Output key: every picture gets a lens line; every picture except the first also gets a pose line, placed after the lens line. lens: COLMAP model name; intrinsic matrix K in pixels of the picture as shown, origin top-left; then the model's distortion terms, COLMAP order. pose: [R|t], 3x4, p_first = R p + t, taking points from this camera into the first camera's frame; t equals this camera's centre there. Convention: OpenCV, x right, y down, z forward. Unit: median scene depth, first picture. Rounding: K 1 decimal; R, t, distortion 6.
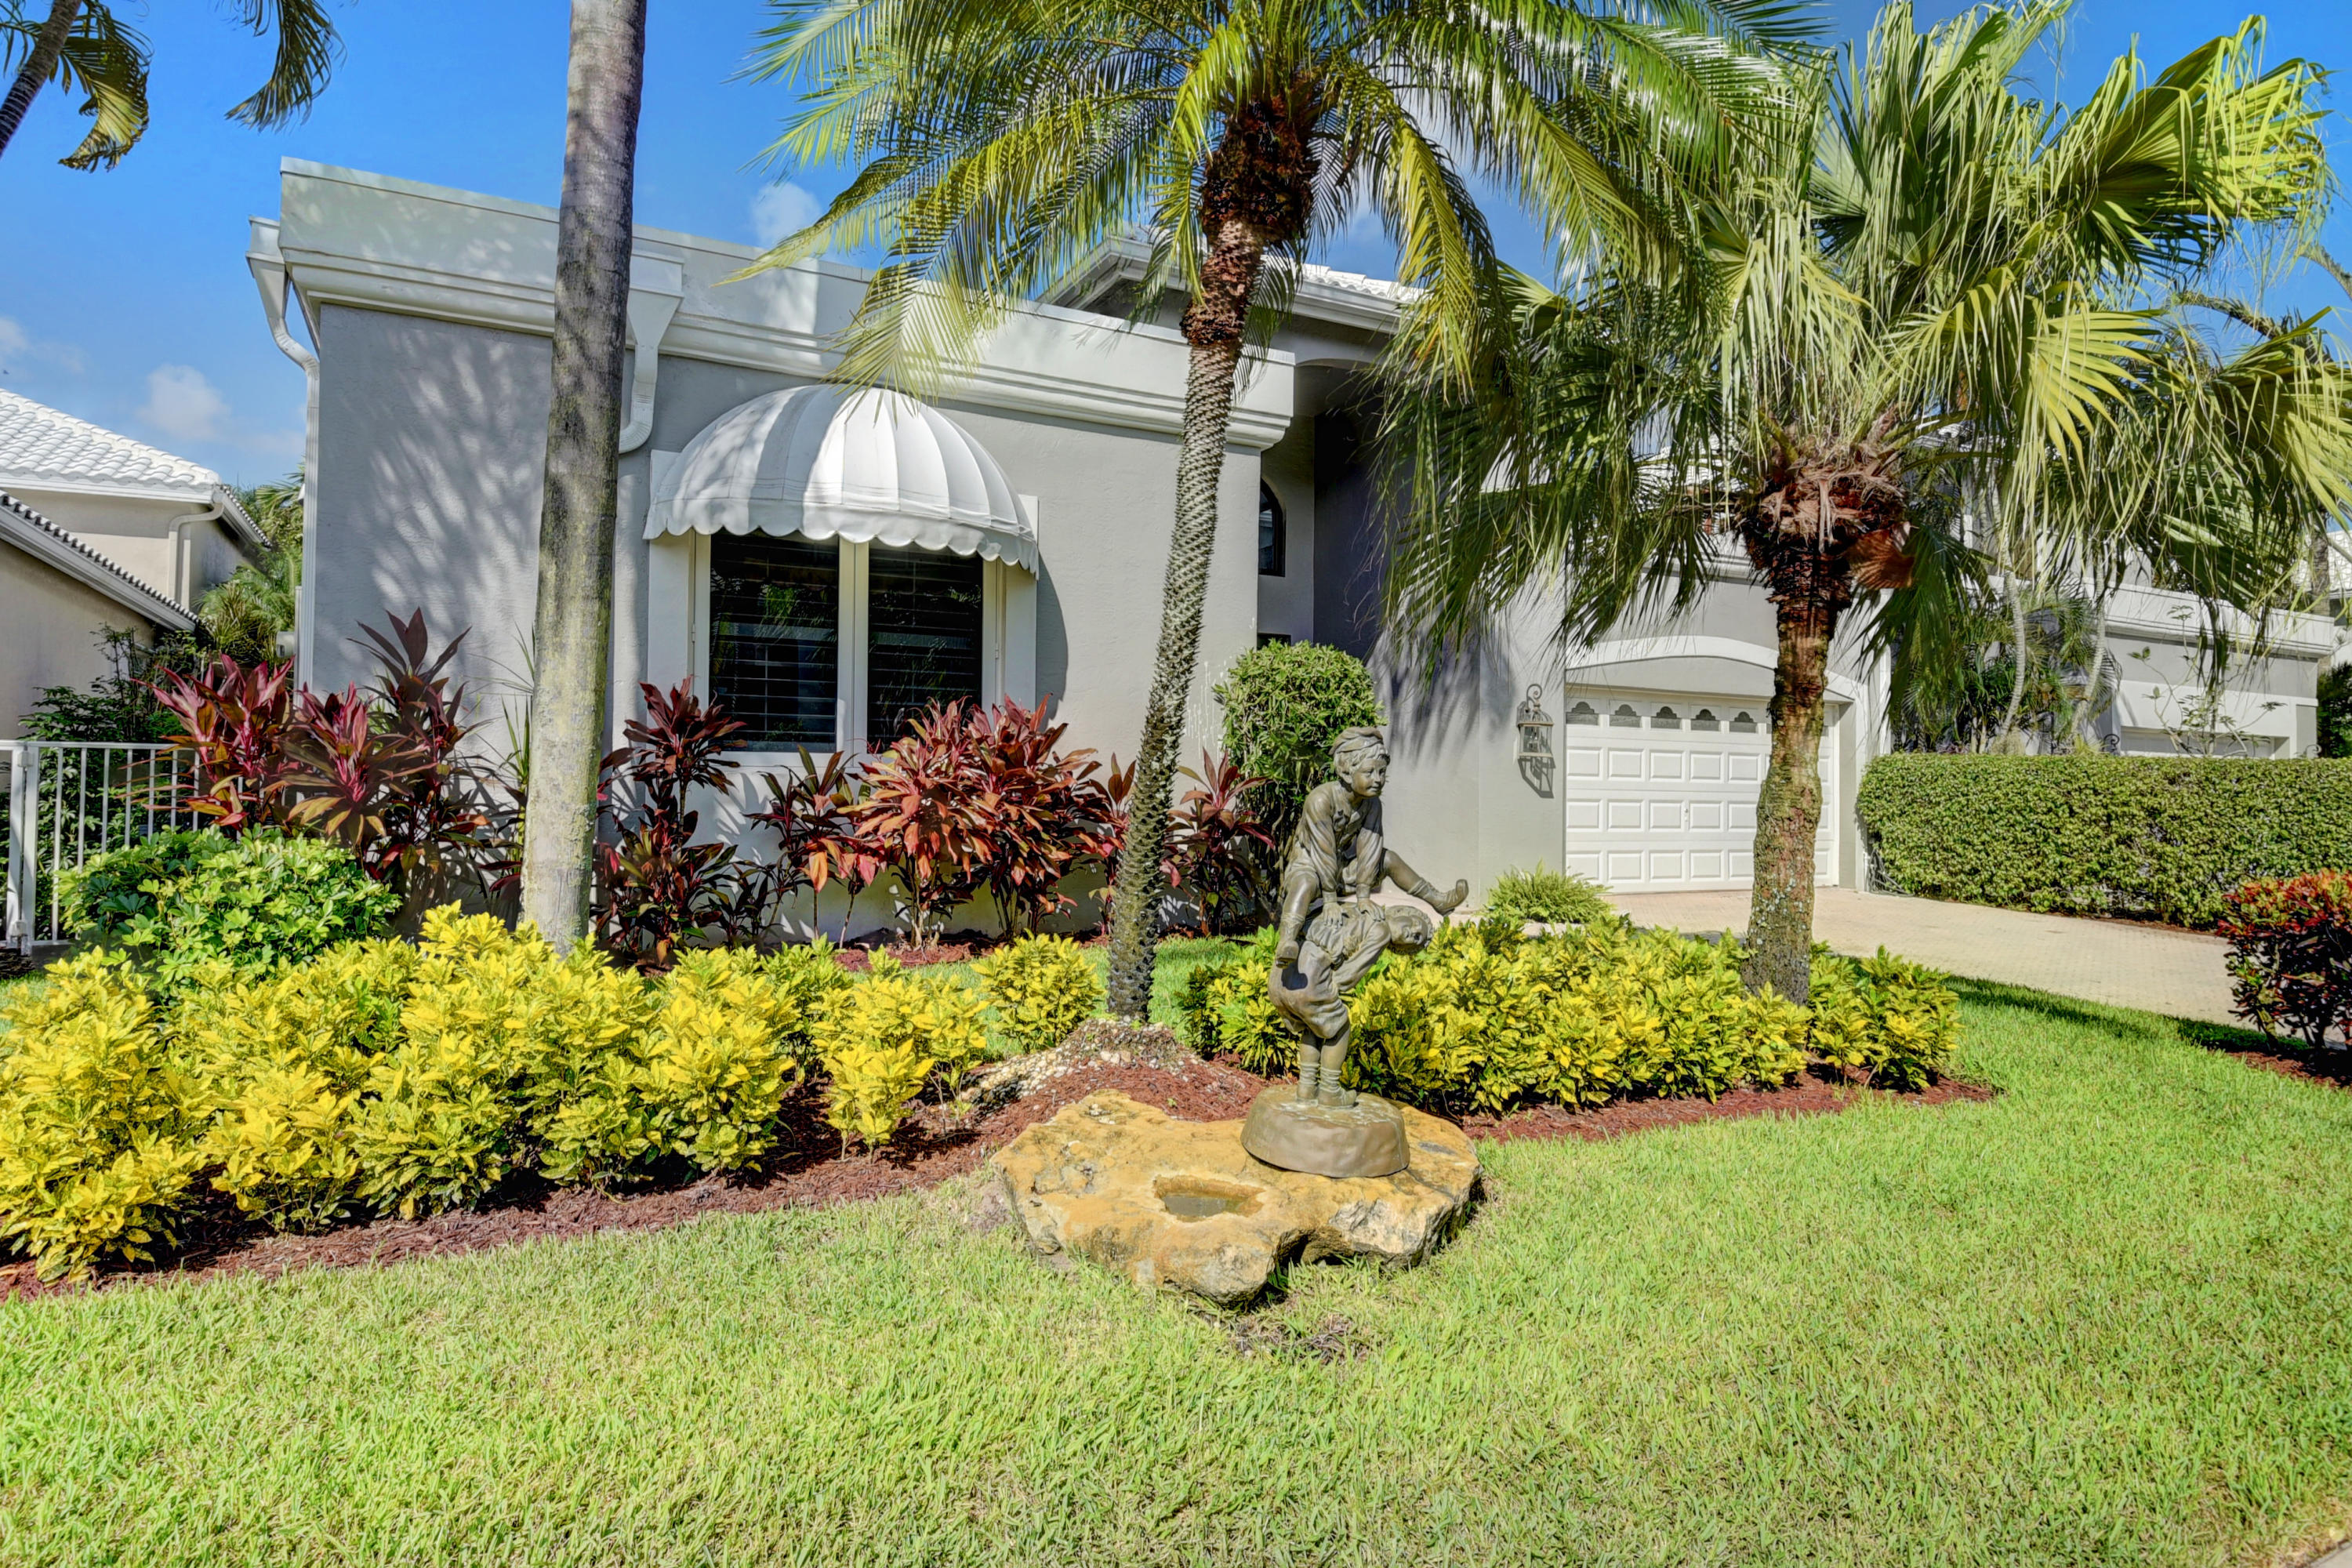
lens RADIAL K [[1259.7, 0, 1176.0], [0, 1259.7, 784.0], [0, 0, 1]] dist [0.000826, -0.000746]
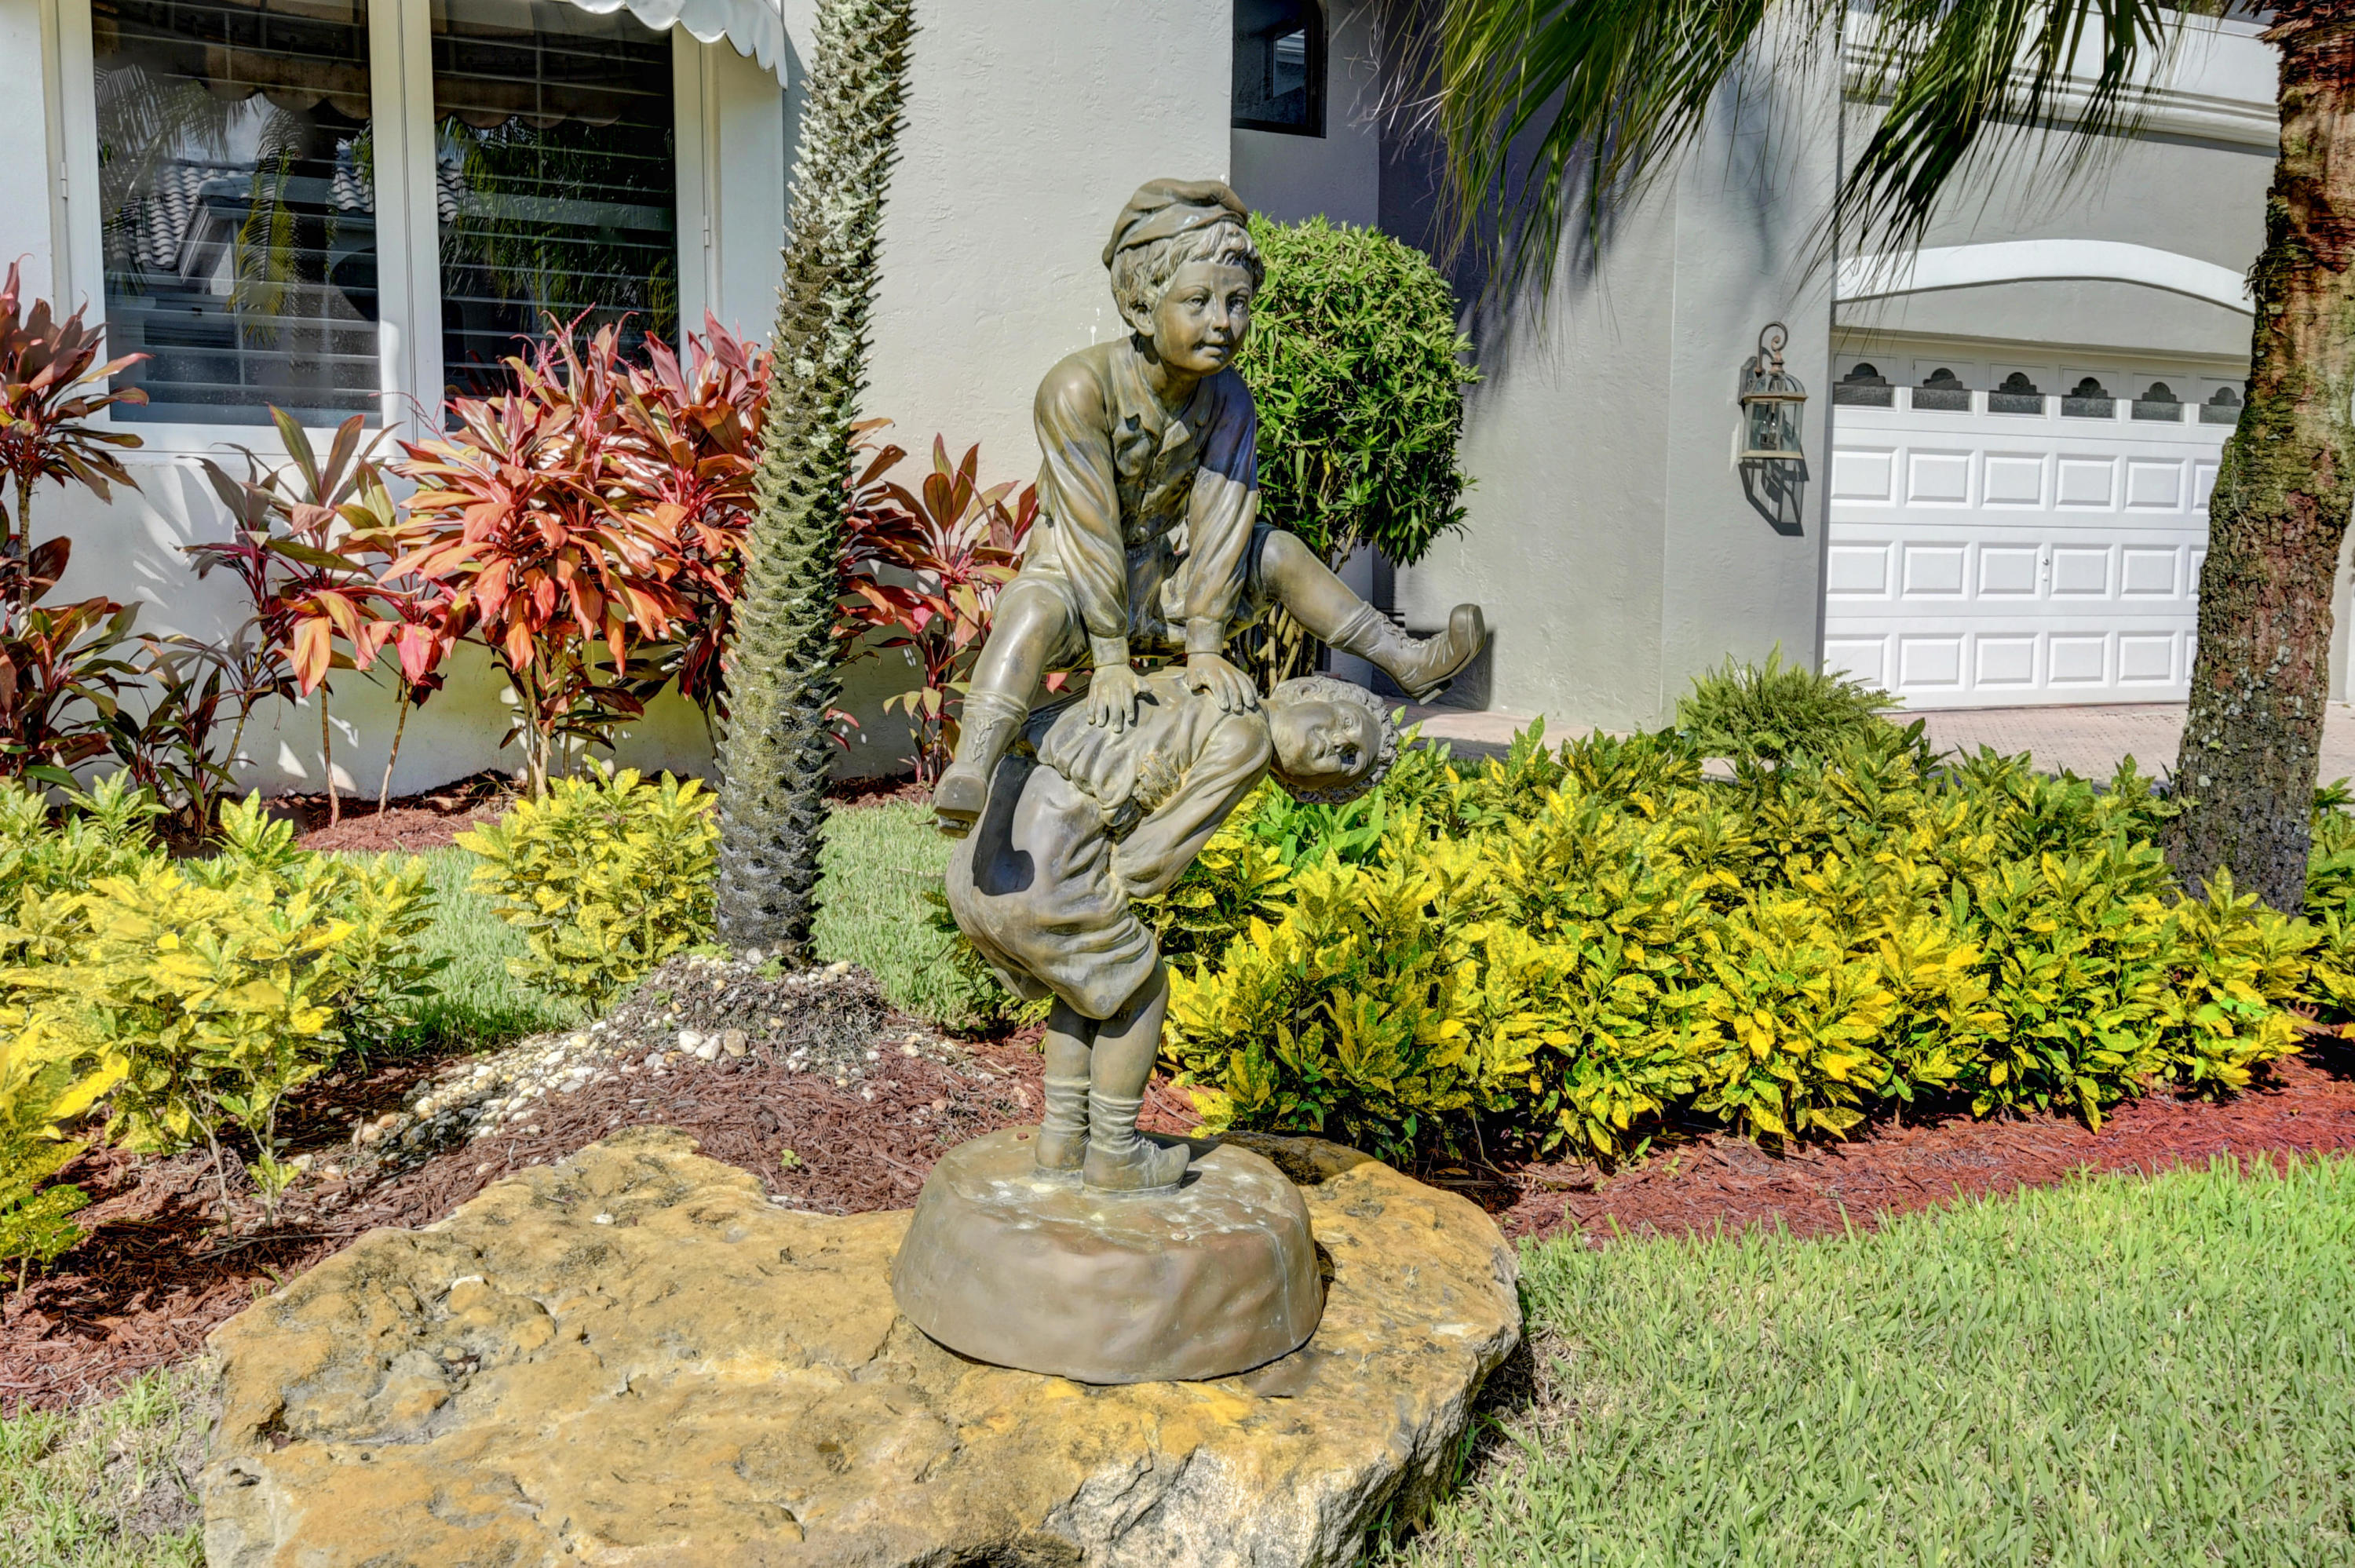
lens RADIAL K [[2022.6, 0, 1177.5], [0, 2022.6, 784.0], [0, 0, 1]] dist [0.058359, -0.058688]
pose [[0.999884, -0.004953, -0.014371, 0.111438], [0.006573, 0.993350, 0.114944, 0.044078], [0.013706, -0.115025, 0.993268, 0.288700]]
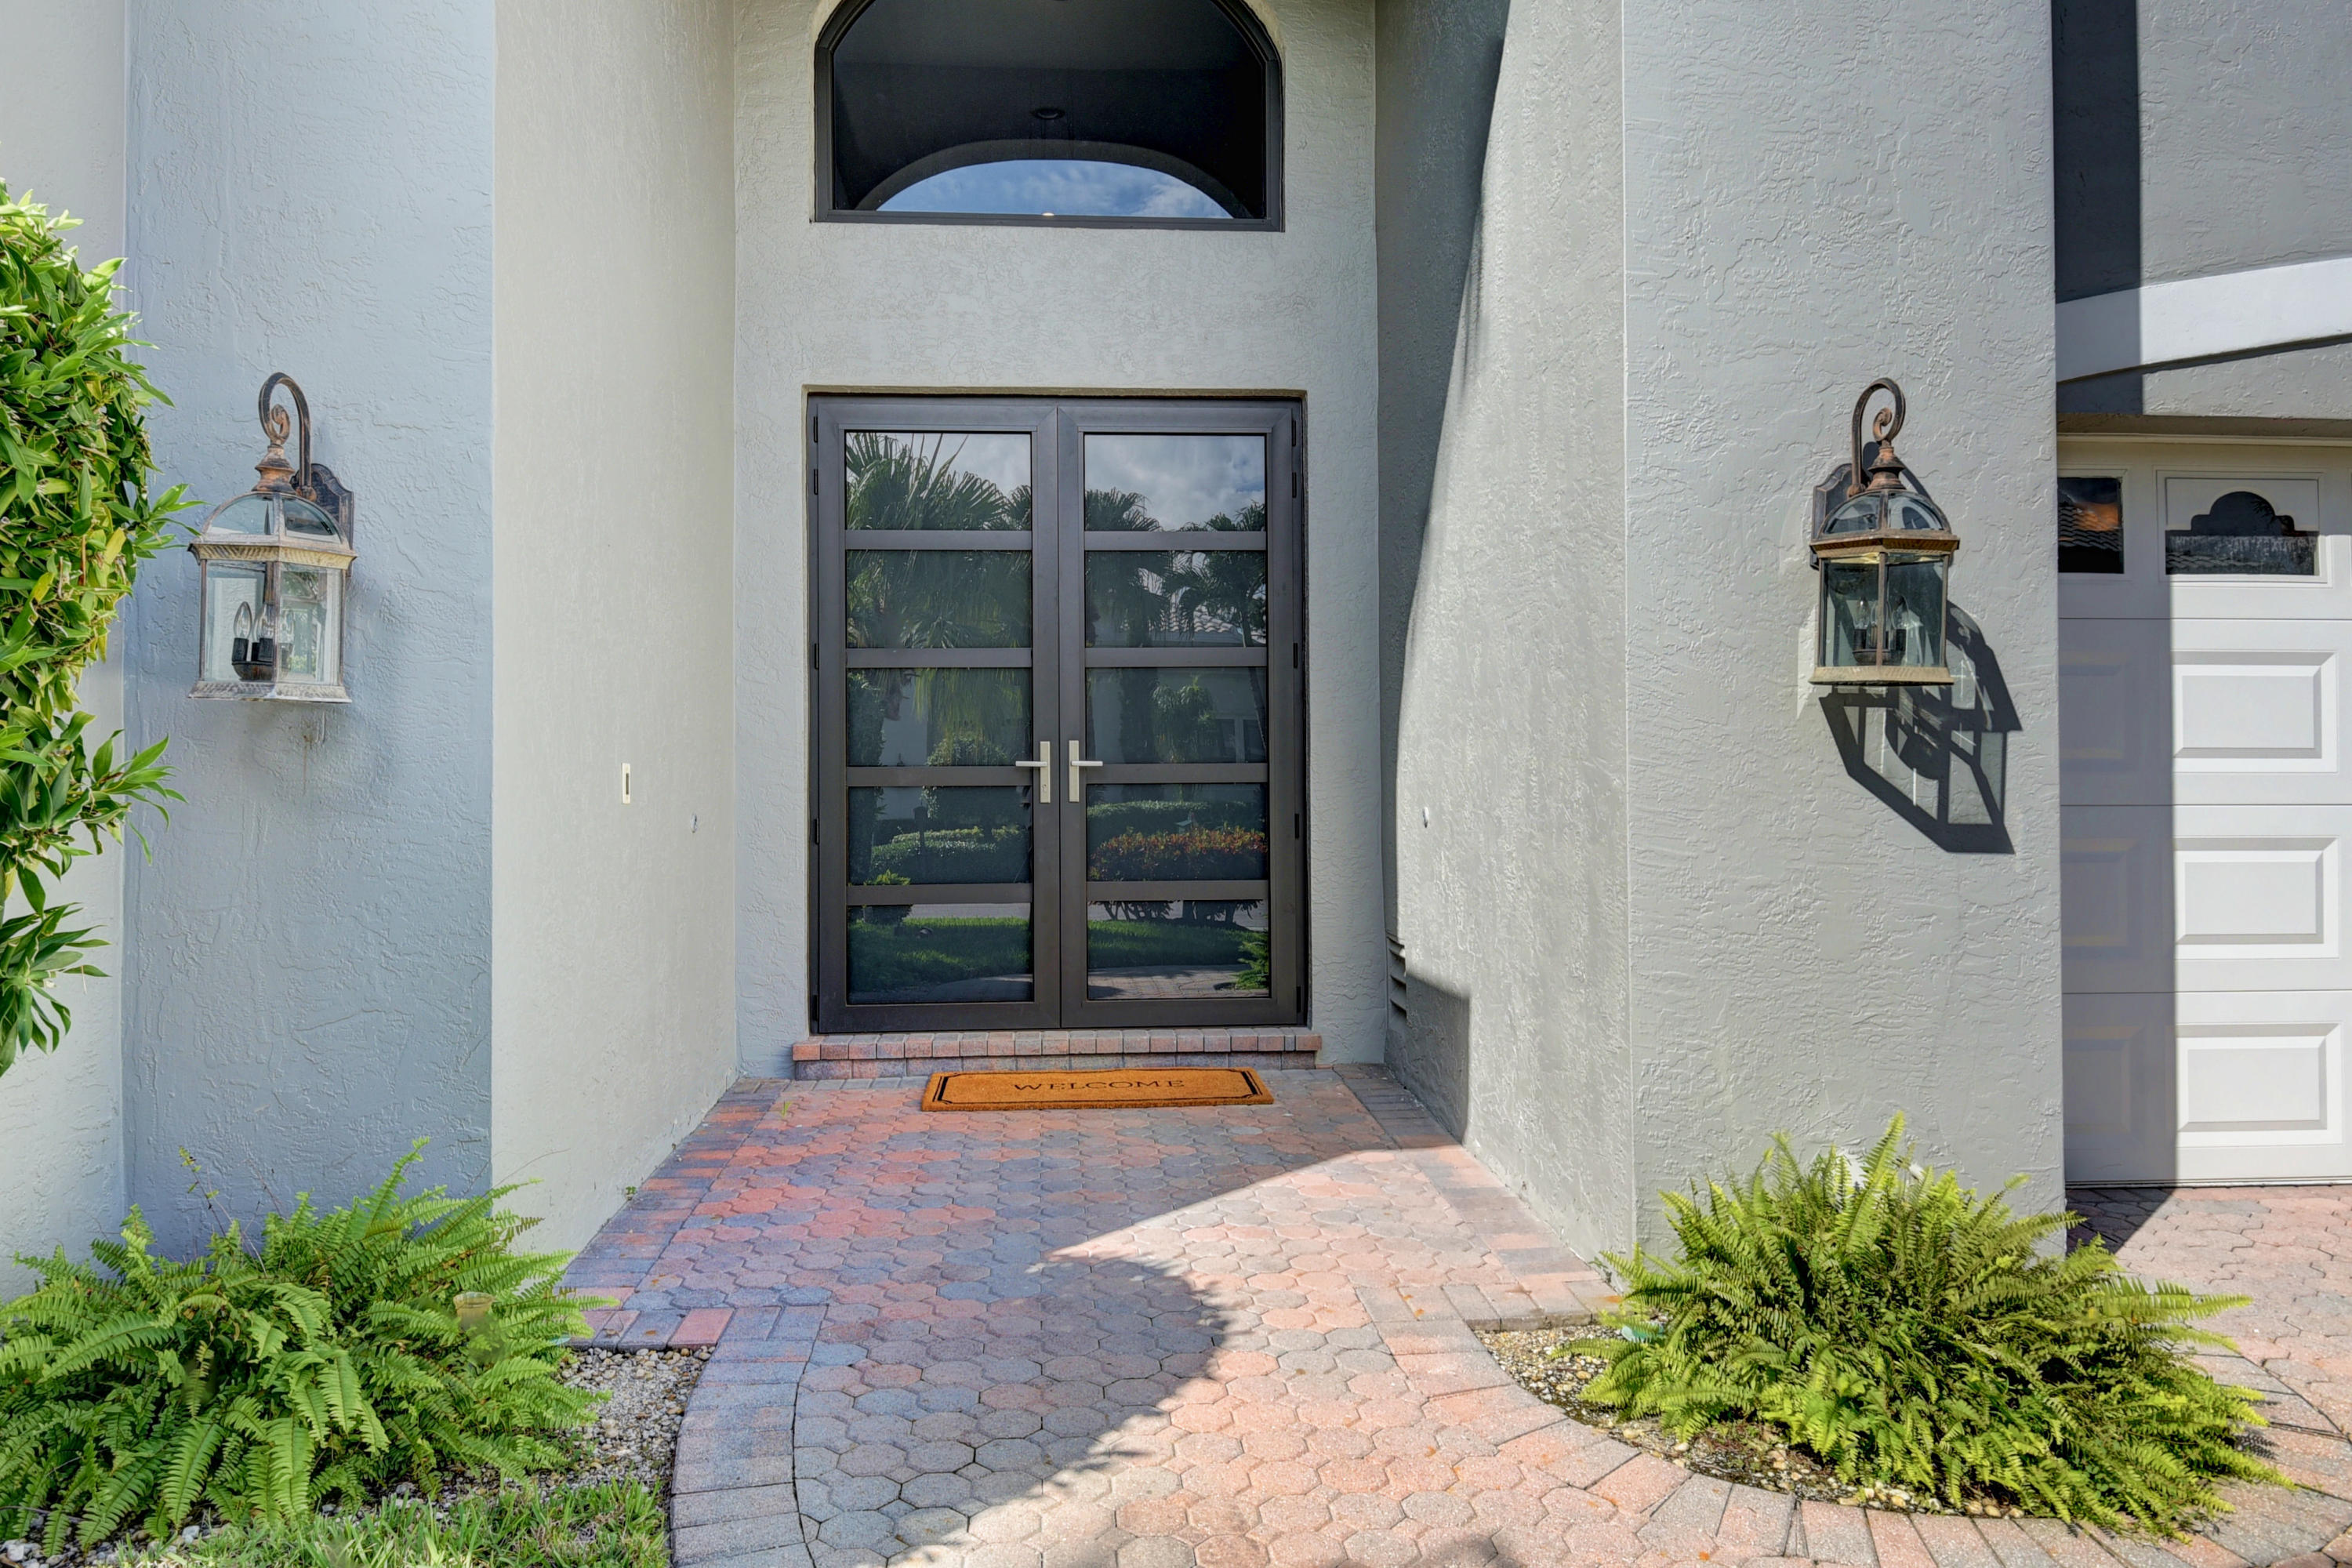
lens RADIAL K [[1589.6, 0, 1176.0], [0, 1589.6, 784.0], [0, 0, 1]] dist [0.001983, 0.000746]
pose [[0.922772, -0.017122, -0.384967, 0.790560], [0.019739, 0.999801, 0.002847, -0.018192], [0.384841, -0.010226, 0.922926, 1.911694]]
